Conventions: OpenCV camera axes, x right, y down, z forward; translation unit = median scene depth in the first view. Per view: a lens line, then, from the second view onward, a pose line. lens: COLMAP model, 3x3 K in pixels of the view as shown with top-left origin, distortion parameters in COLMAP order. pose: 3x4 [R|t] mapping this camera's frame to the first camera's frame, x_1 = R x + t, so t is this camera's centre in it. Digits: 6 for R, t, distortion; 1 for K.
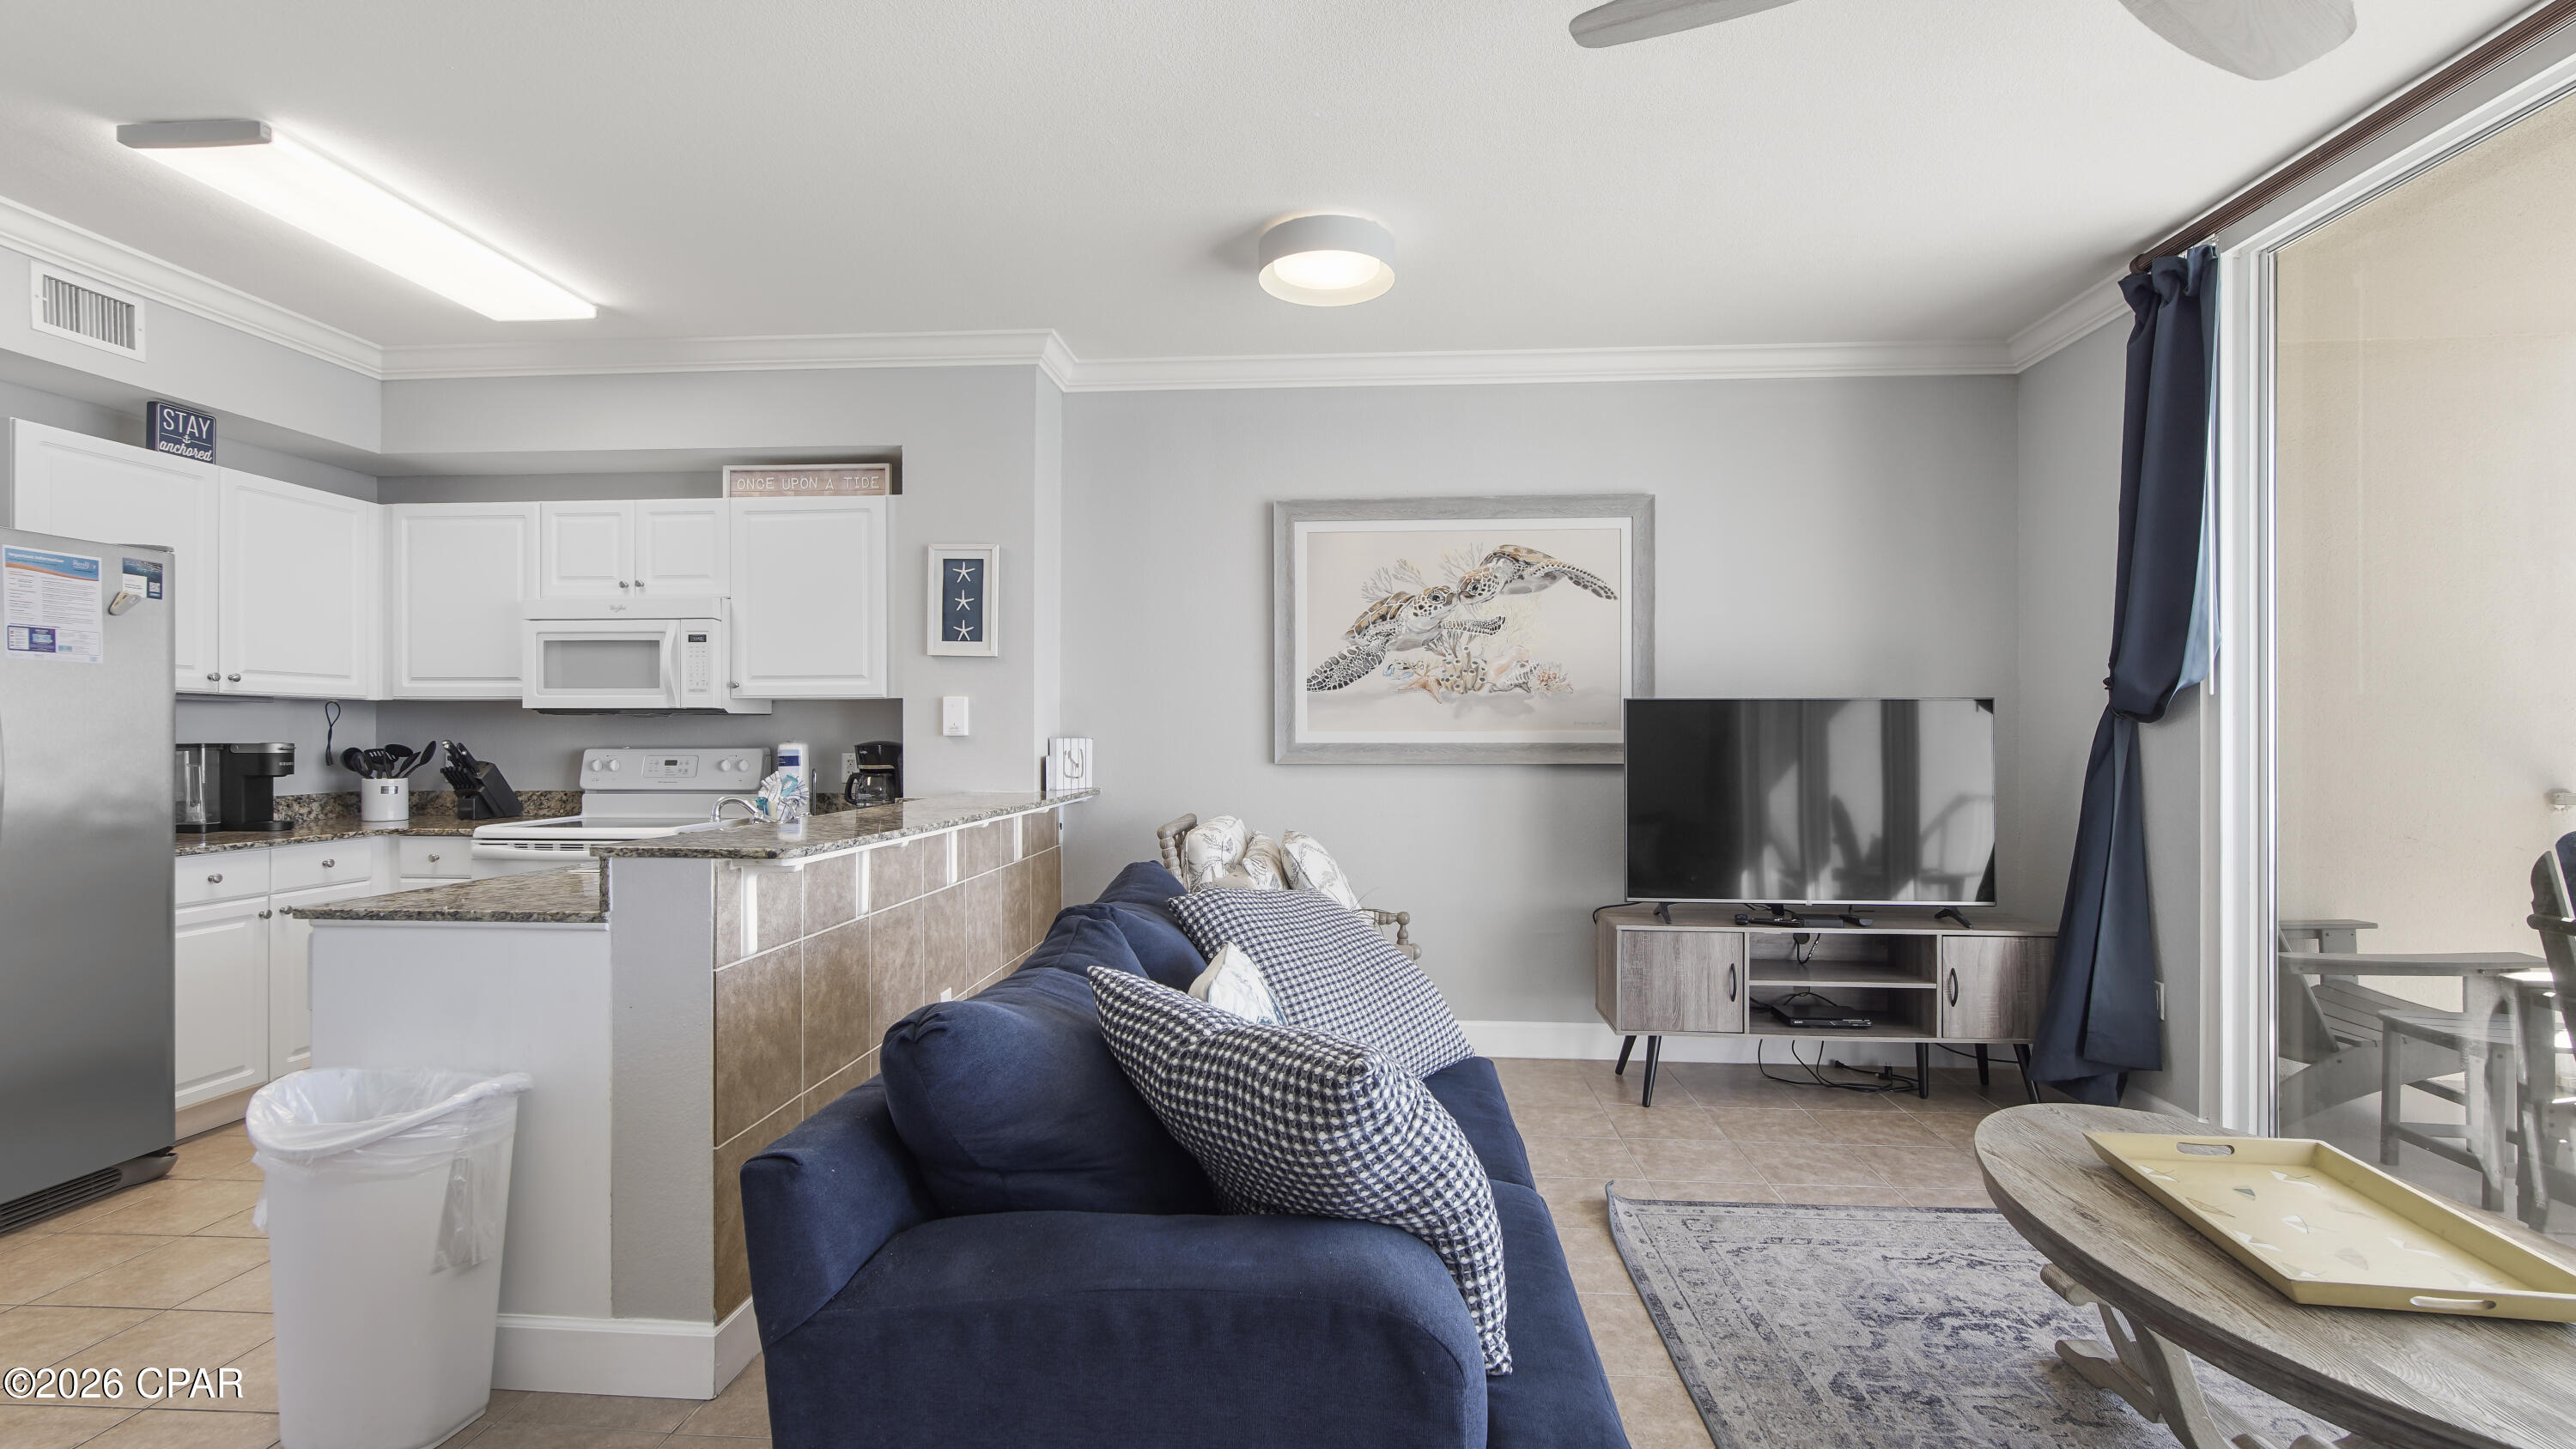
lens RADIAL K [[1171.5, 0, 1289.6], [0, 1171.5, 737.9], [0, 0, 1]] dist [-0.005270, 0.004412]
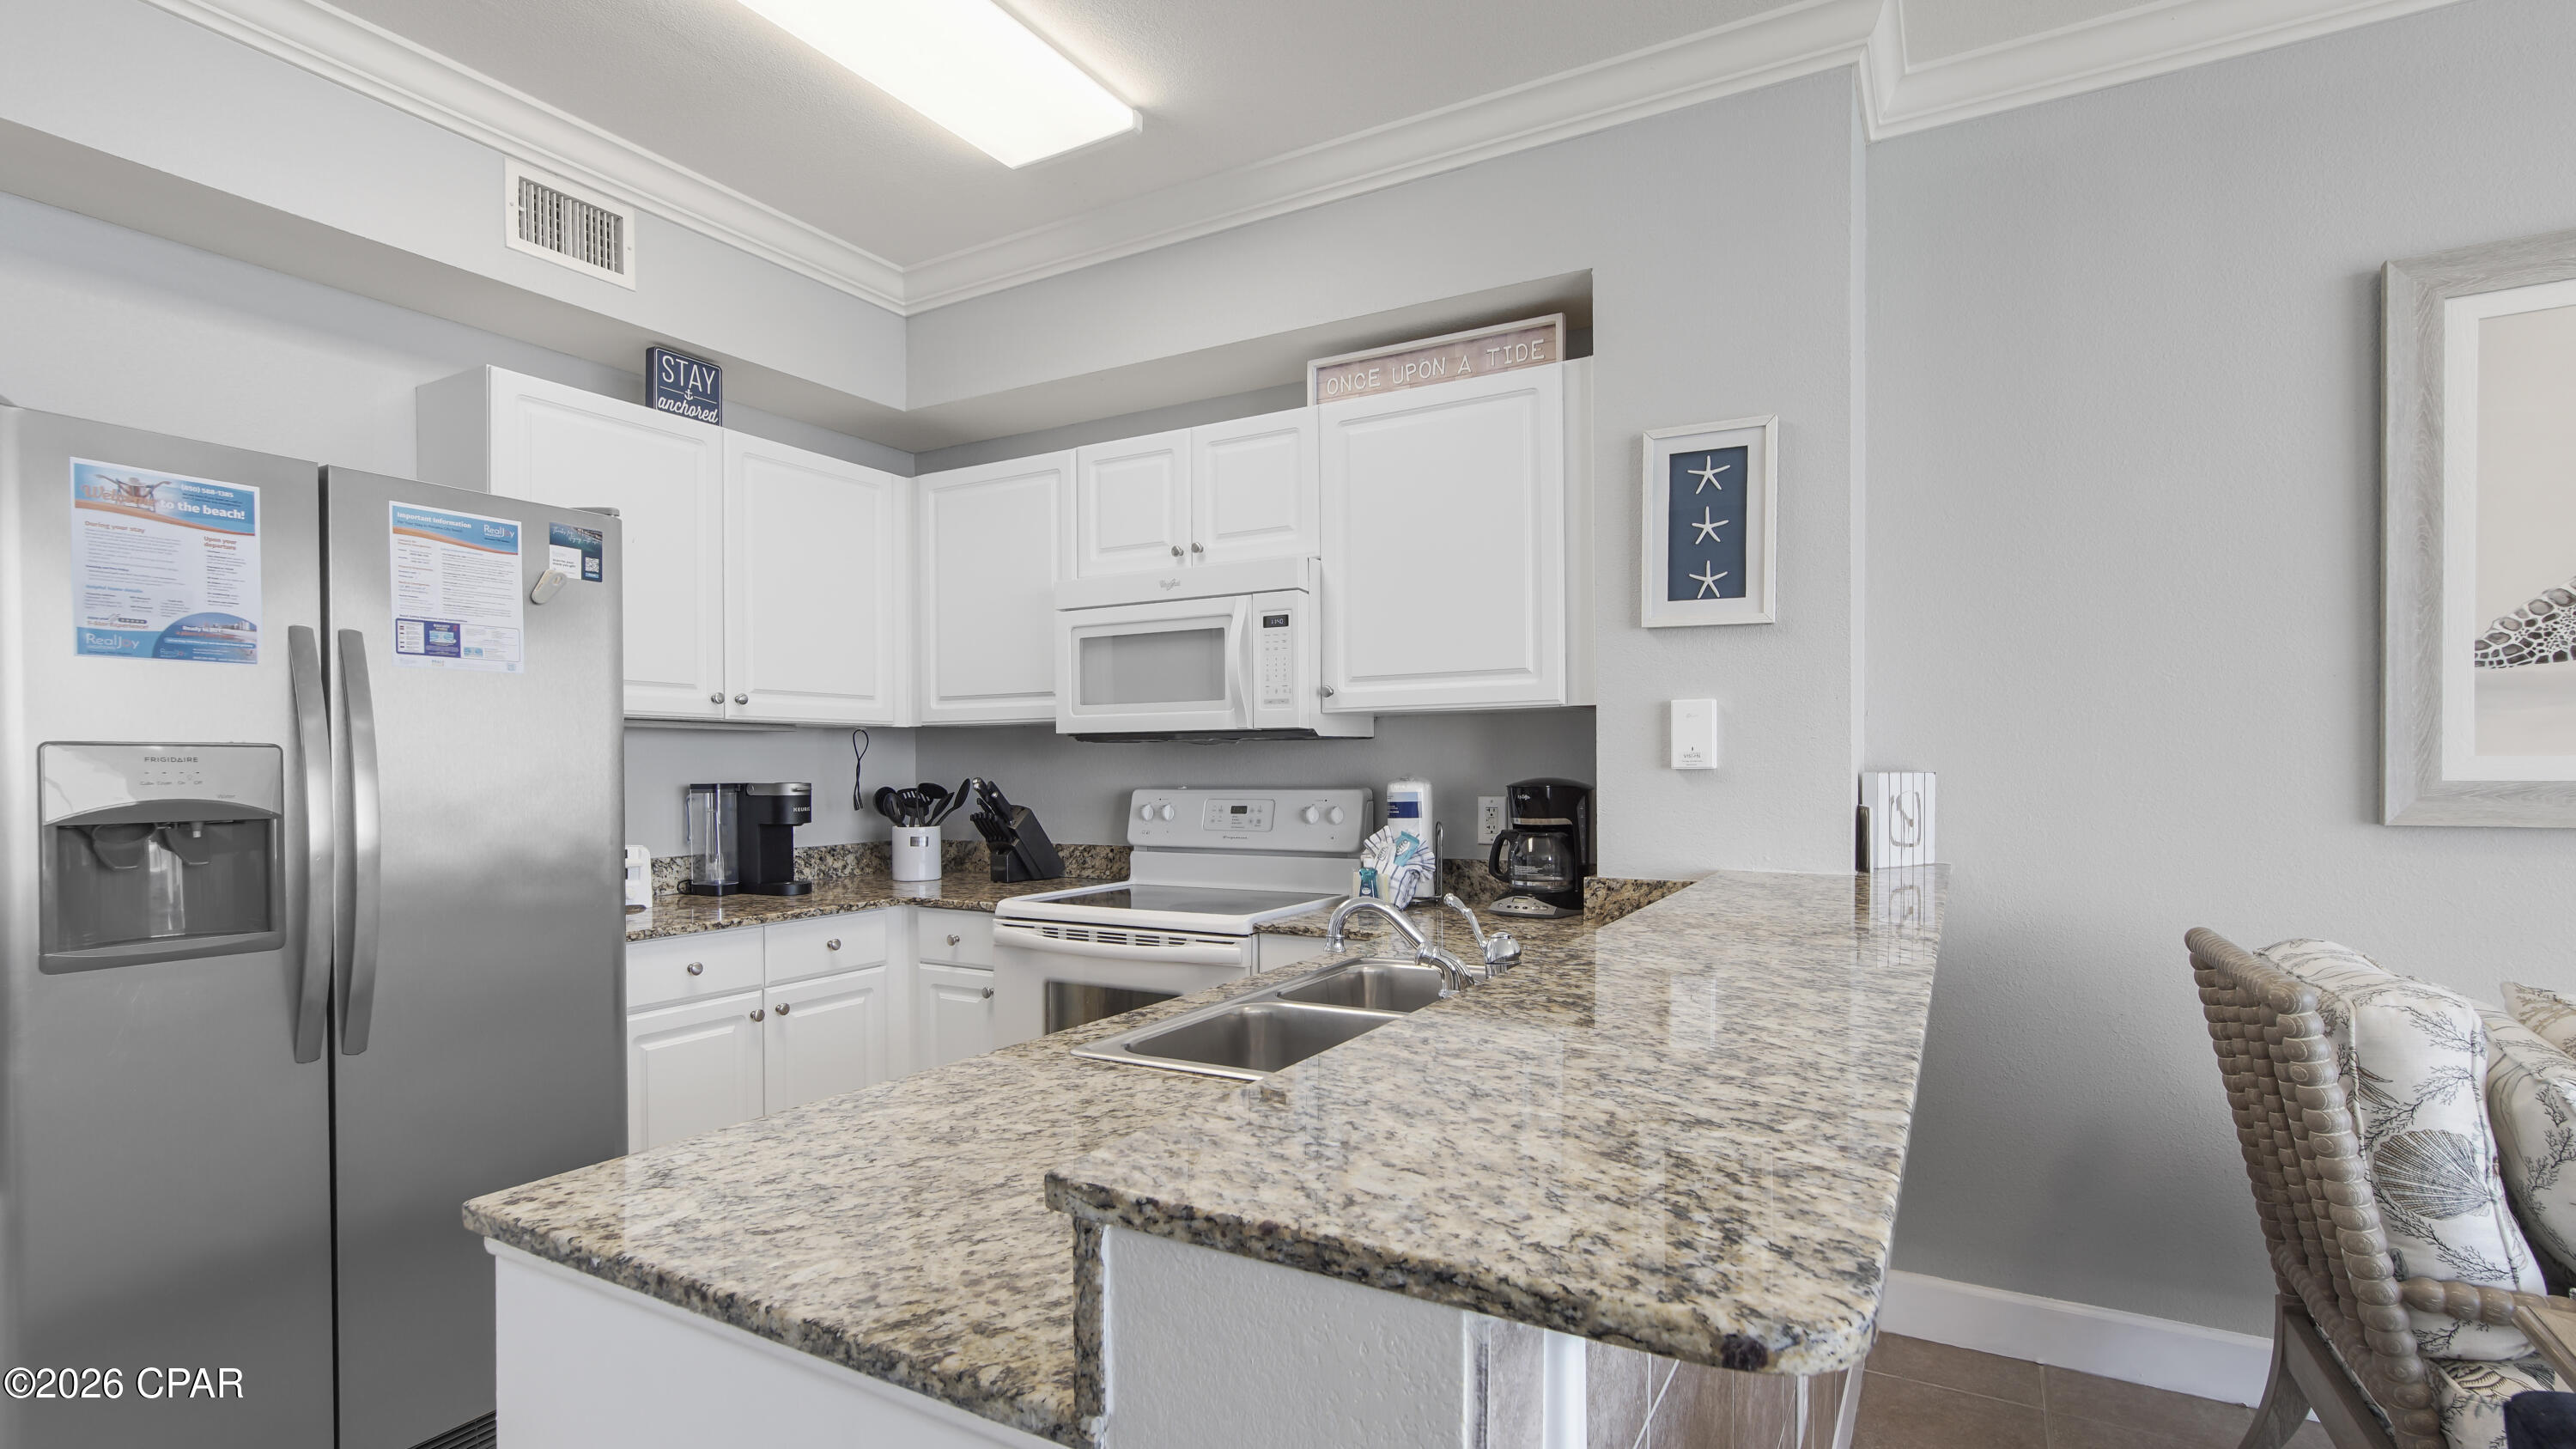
lens RADIAL K [[1194.9, 0, 1262.9], [0, 1194.9, 771.8], [0, 0, 1]] dist [-0.006066, 0.003005]
pose [[0.898288, -0.003423, -0.439394, -0.218040], [0.005478, 0.999979, 0.003409, -0.003622], [0.439373, -0.005469, 0.898288, 0.394665]]
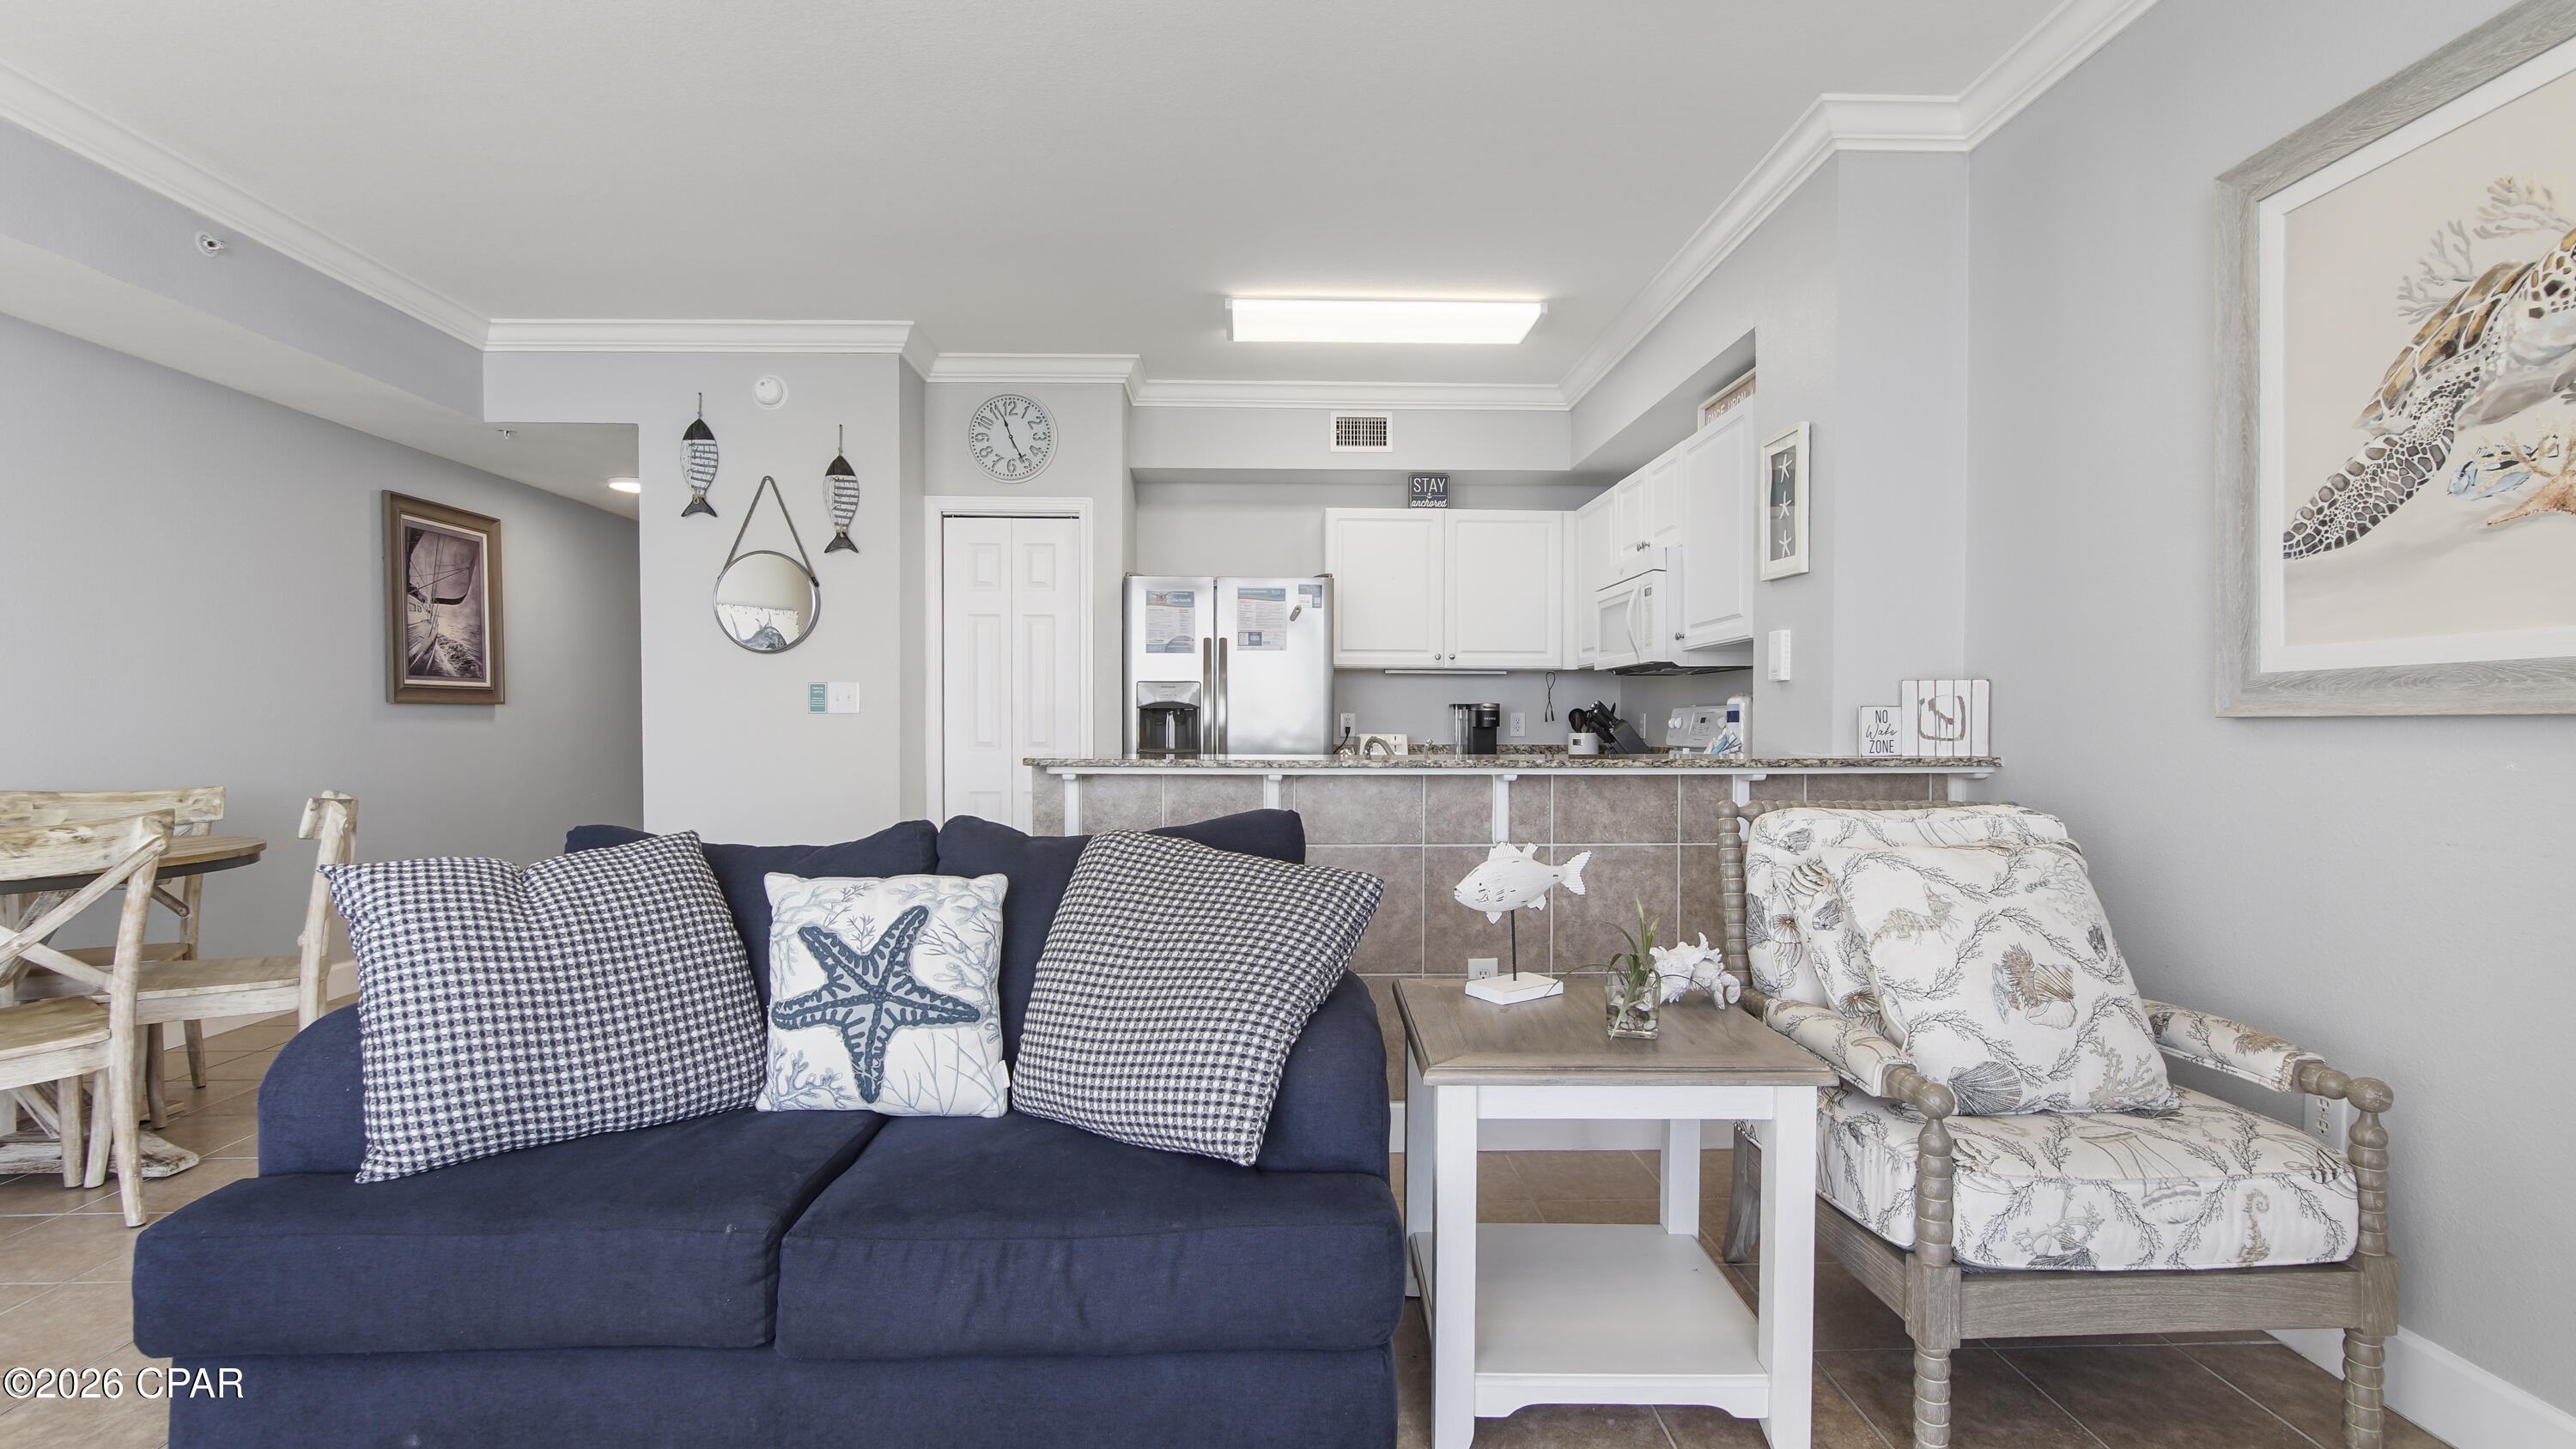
lens RADIAL K [[1194.5, 0, 1281.3], [0, 1194.5, 736.2], [0, 0, 1]] dist [-0.006066, 0.003005]
pose [[0.087035, 0.011187, -0.996142, 0.473274], [-0.005131, 0.999929, 0.010782, 0.028026], [0.996192, 0.004173, 0.087087, 0.598740]]
